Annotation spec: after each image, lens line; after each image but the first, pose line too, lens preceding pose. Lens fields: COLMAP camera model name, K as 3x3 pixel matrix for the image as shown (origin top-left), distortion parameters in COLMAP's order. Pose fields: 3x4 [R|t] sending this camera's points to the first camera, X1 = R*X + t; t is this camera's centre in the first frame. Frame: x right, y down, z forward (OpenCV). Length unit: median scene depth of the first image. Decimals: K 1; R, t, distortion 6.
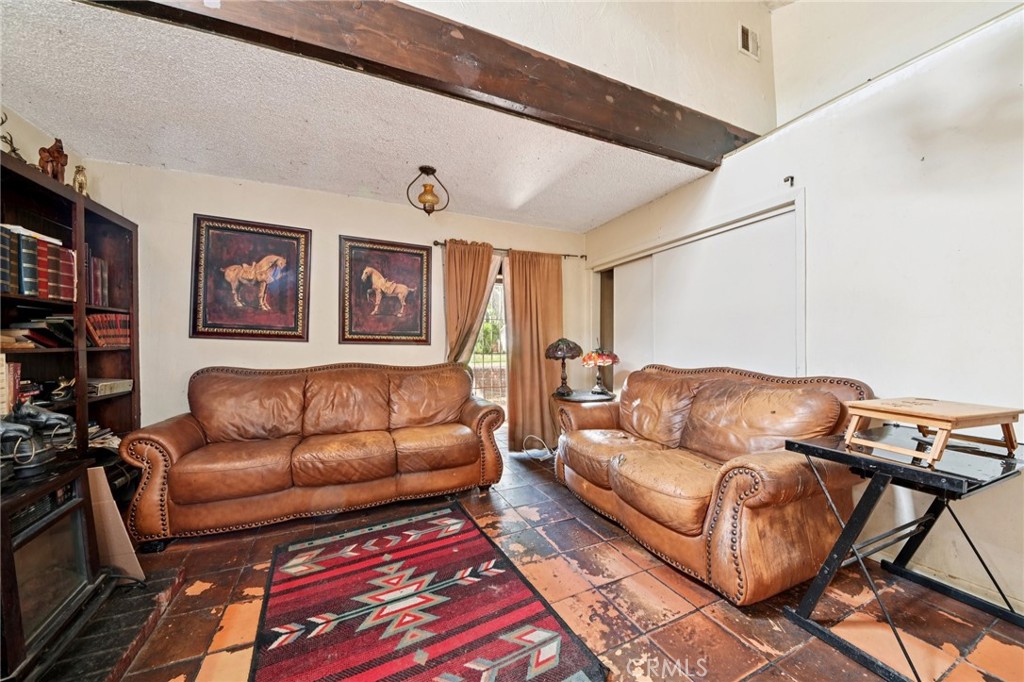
lens RADIAL K [[368.2, 0, 513.4], [0, 368.2, 342.7], [0, 0, 1]] dist [-0.001090, -0.000083]
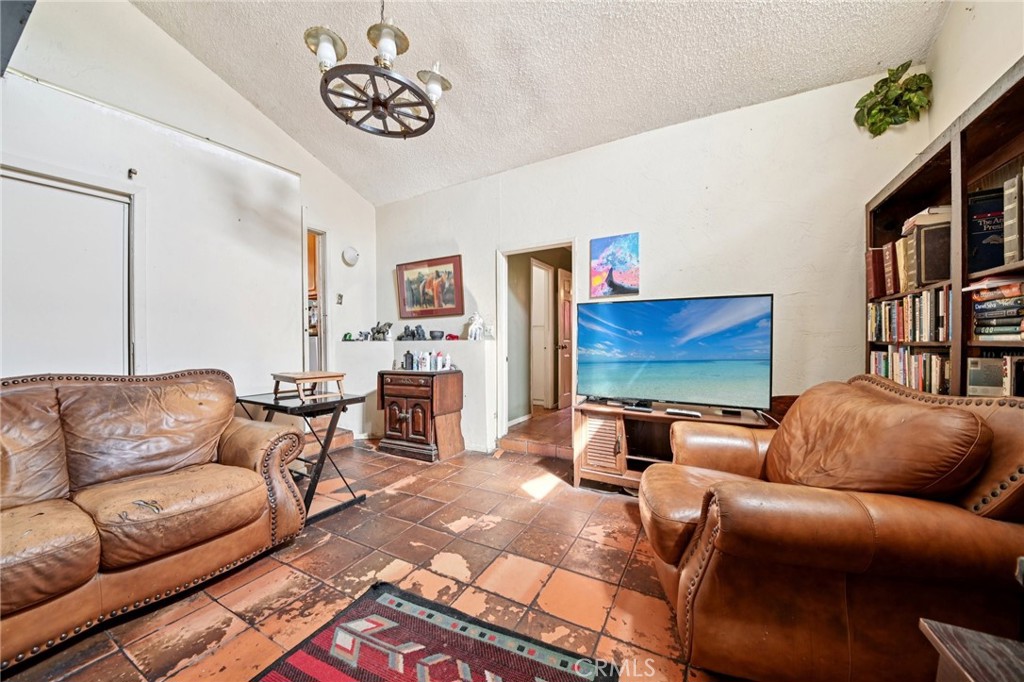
lens RADIAL K [[368.2, 0, 514.8], [0, 368.2, 341.4], [0, 0, 1]] dist [-0.001090, -0.000083]
pose [[-0.581004, 0.003359, 0.813894, -0.915110], [0.007606, 0.999970, 0.001303, 0.011678], [-0.813865, 0.006948, -0.581012, 1.104667]]
